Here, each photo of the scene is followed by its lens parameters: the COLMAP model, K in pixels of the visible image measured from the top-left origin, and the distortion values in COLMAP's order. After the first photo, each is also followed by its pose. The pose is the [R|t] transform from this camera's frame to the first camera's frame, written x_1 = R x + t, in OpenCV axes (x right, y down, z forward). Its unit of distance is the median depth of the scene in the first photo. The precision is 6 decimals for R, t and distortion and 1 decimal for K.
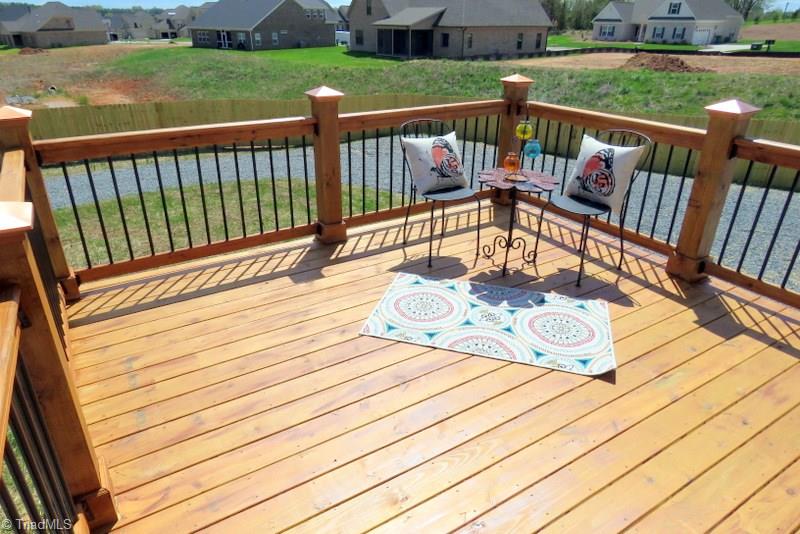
lens RADIAL K [[512.5, 0, 396.1], [0, 512.5, 268.4], [0, 0, 1]] dist [-0.018919, 0.024297]
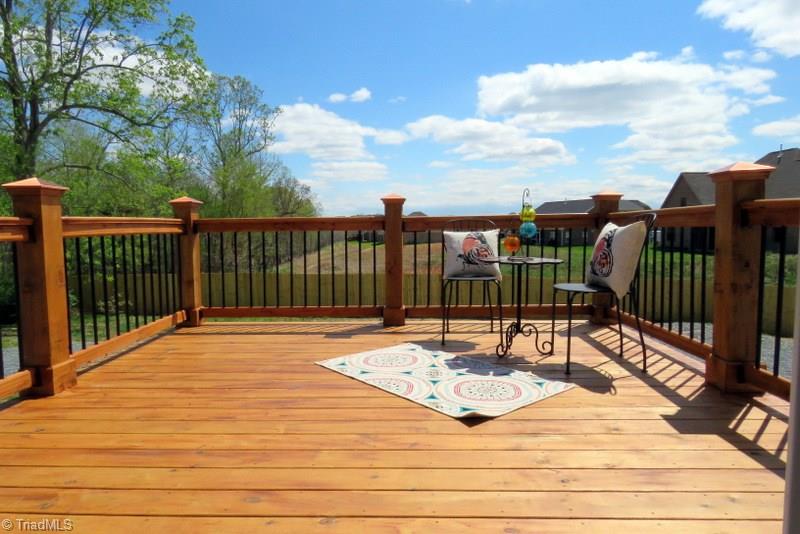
lens RADIAL K [[512.5, 0, 396.1], [0, 512.5, 268.4], [0, 0, 1]] dist [-0.018919, 0.024297]
pose [[0.832431, 0.026273, -0.553506, 0.592810], [-0.224142, 0.929477, -0.292972, 0.189389], [0.506774, 0.367943, 0.779614, 0.102040]]
